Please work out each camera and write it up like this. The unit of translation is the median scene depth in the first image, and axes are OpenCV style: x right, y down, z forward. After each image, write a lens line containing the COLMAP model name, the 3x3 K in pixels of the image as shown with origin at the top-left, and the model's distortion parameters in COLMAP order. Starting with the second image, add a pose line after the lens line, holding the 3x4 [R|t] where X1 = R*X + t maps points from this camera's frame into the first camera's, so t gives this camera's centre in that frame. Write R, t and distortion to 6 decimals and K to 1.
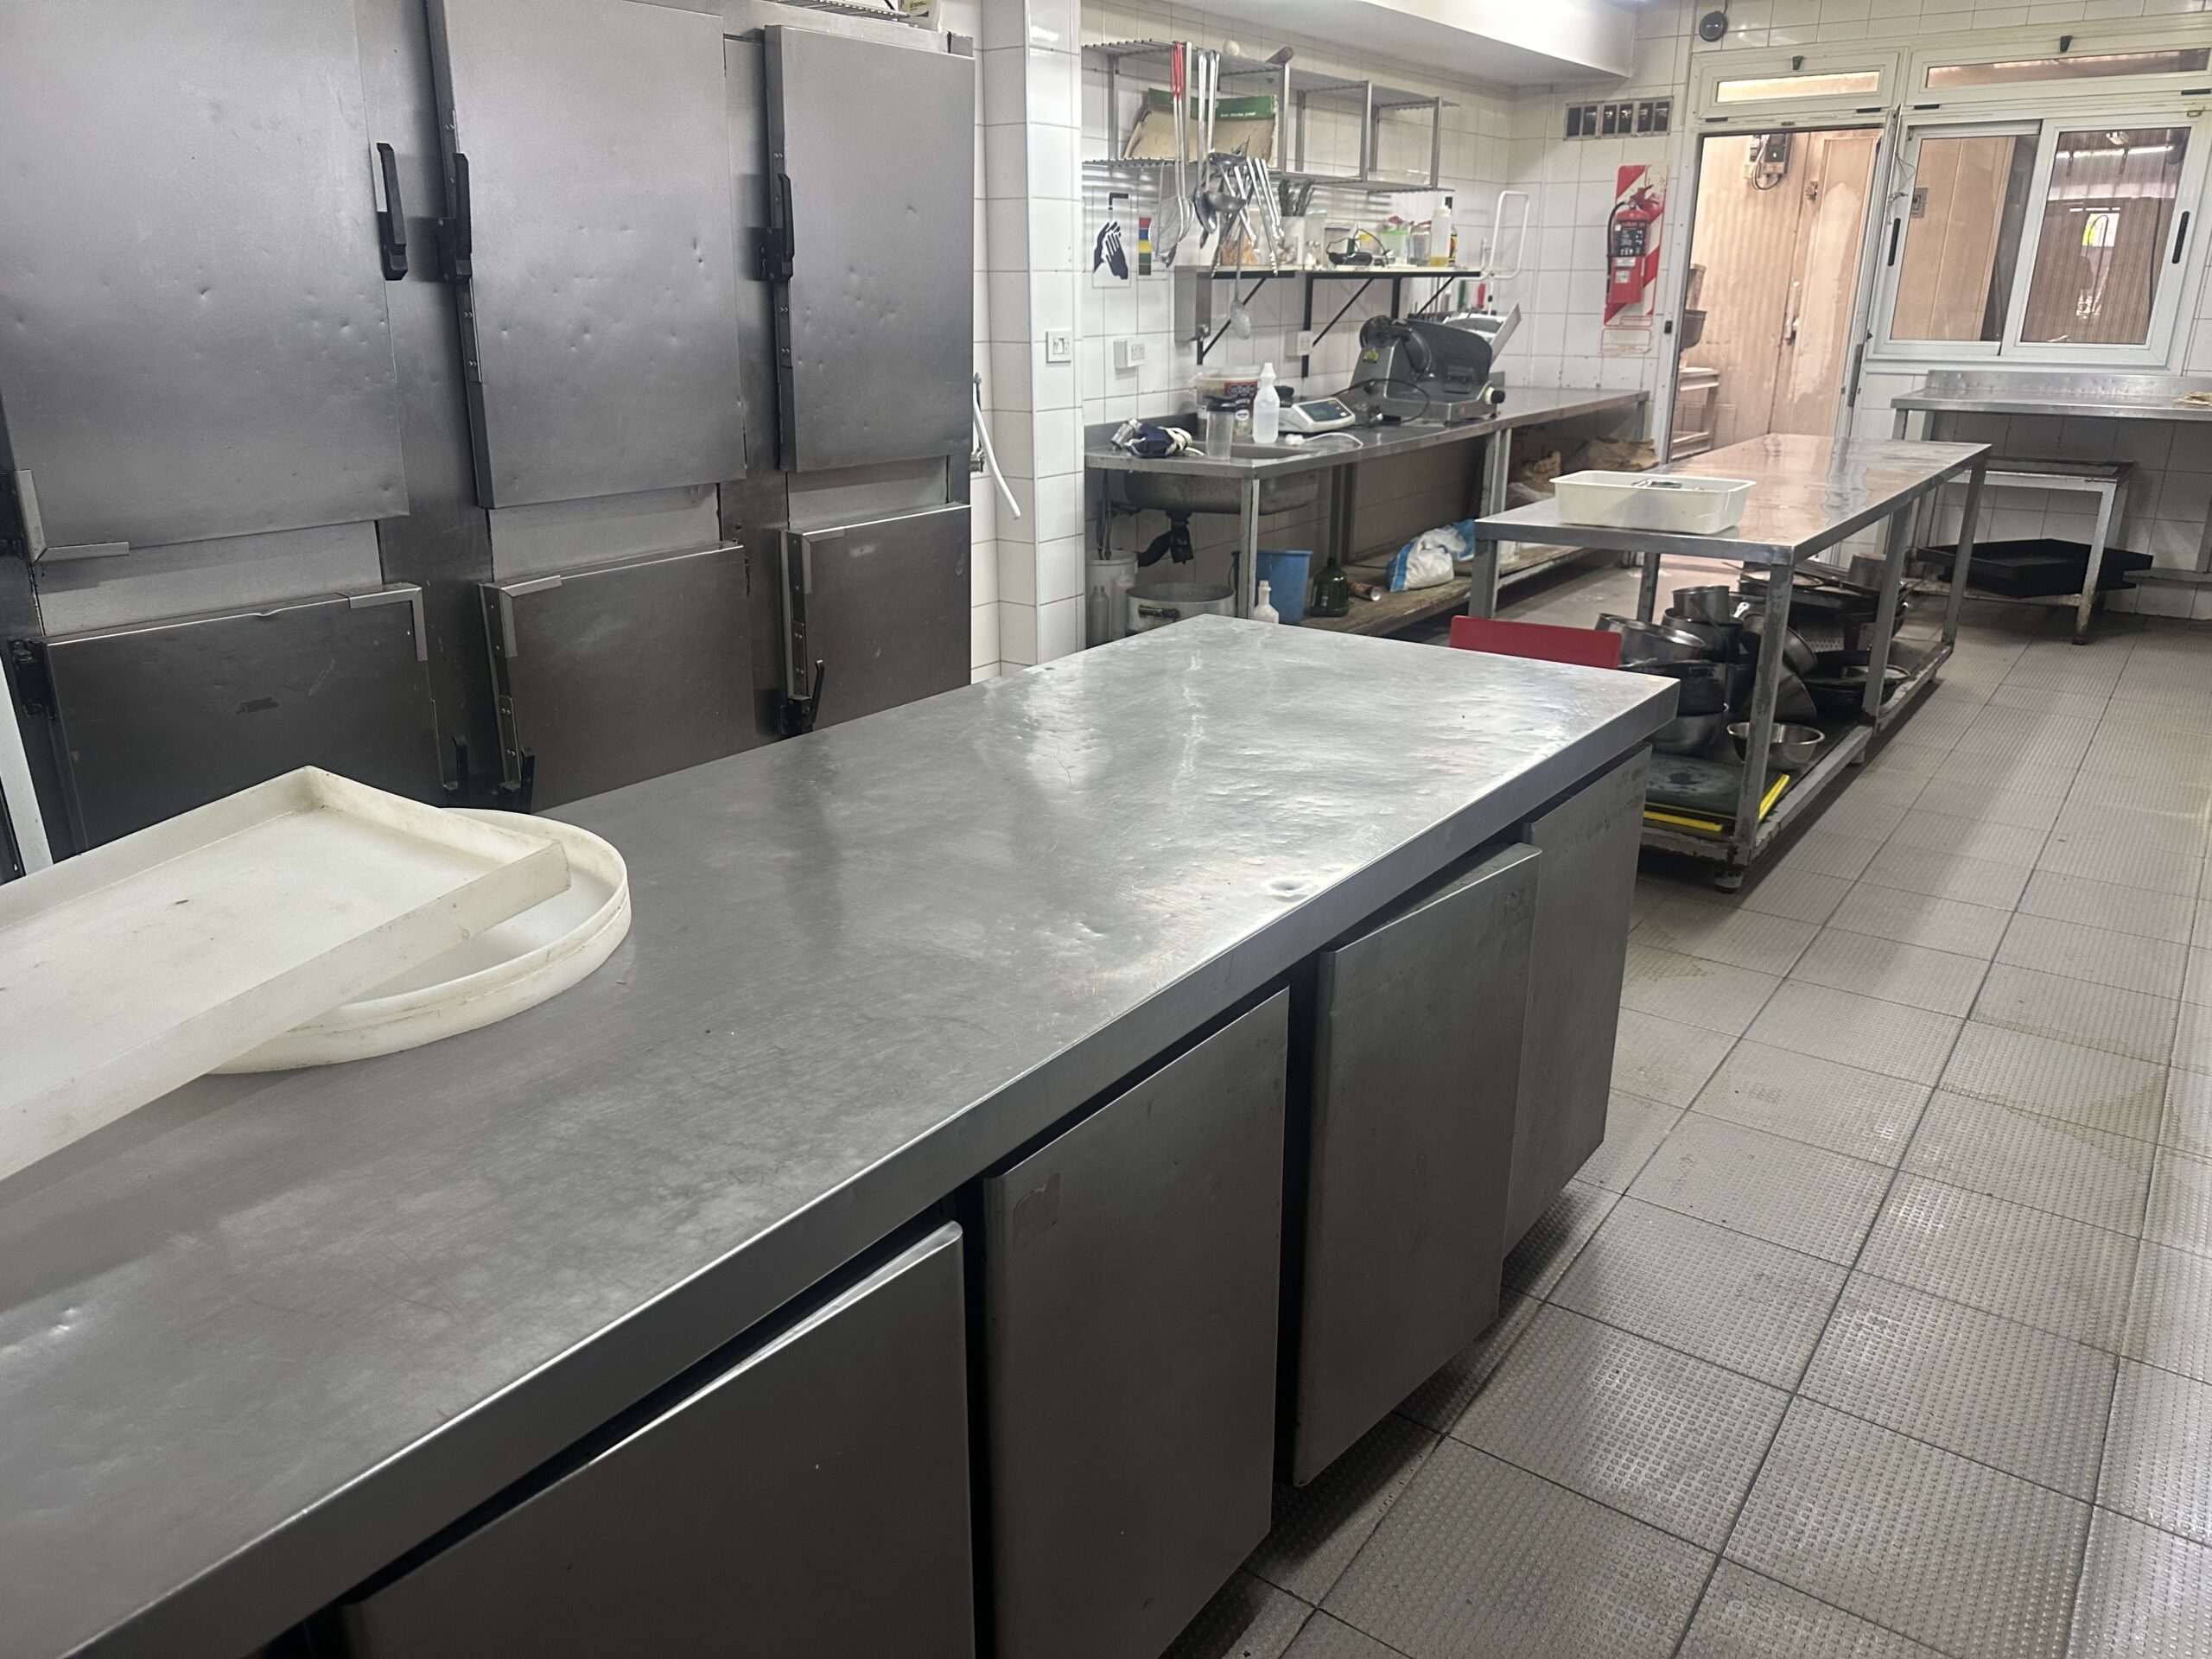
lens RADIAL K [[1609.7, 0, 1106.0], [0, 1609.7, 829.5], [0, 0, 1]] dist [0.128487, -0.210087]
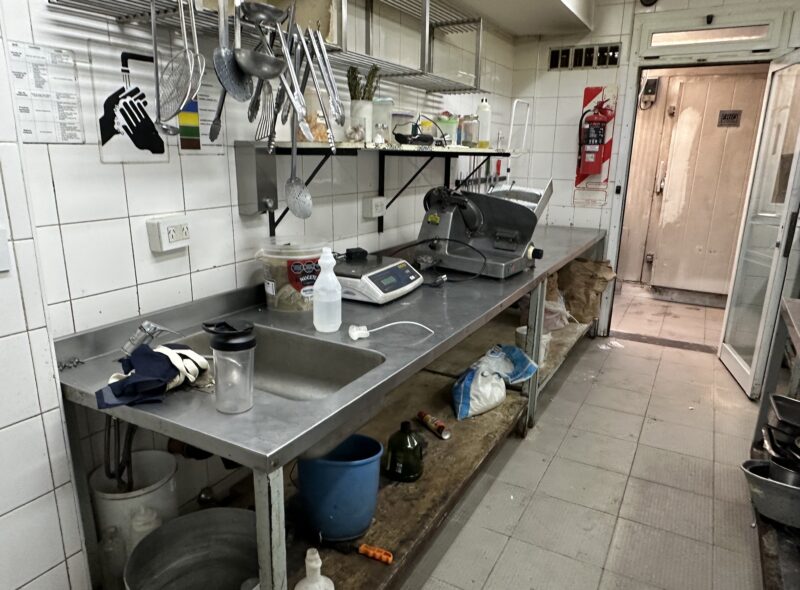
lens RADIAL K [[554.7, 0, 400.0], [0, 554.7, 295.0], [0, 0, 1]] dist [0.052179, -0.088029]
pose [[0.993162, -0.012963, 0.116018, 0.088961], [0.021344, 0.997227, -0.071293, -0.203942], [-0.114773, 0.073282, 0.990685, 0.594999]]
